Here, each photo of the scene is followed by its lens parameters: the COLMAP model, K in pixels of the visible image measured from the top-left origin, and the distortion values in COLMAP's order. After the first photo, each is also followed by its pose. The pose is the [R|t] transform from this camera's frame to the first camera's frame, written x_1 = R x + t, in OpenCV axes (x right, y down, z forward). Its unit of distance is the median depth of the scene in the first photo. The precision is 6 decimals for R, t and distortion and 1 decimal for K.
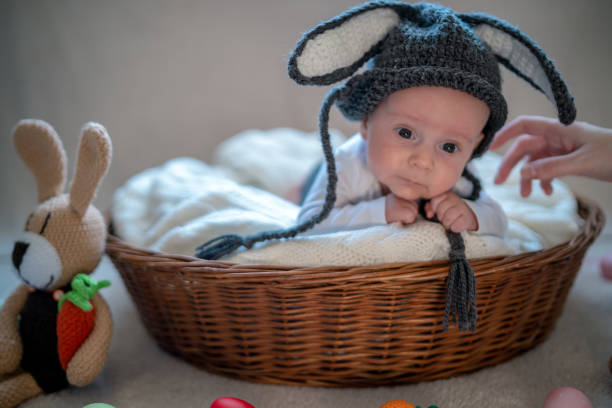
lens RADIAL K [[568.5, 0, 305.1], [0, 568.5, 208.3], [0, 0, 1]] dist [-0.096401, 0.070429]
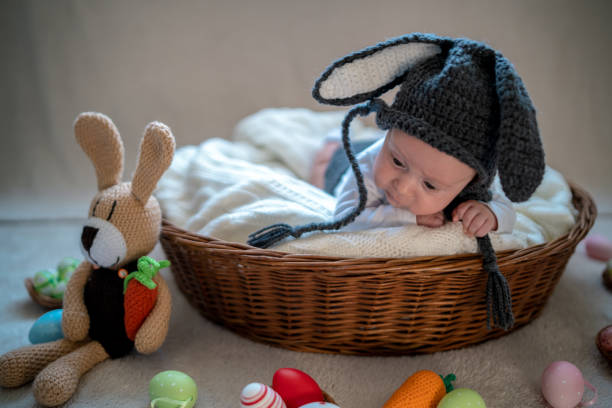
lens RADIAL K [[568.5, 0, 305.1], [0, 568.5, 208.3], [0, 0, 1]] dist [-0.096401, 0.070429]
pose [[0.998966, 0.024275, 0.038431, -0.125600], [-0.027671, 0.995514, 0.090472, -0.092275], [-0.036063, -0.091442, 0.995157, -0.136231]]
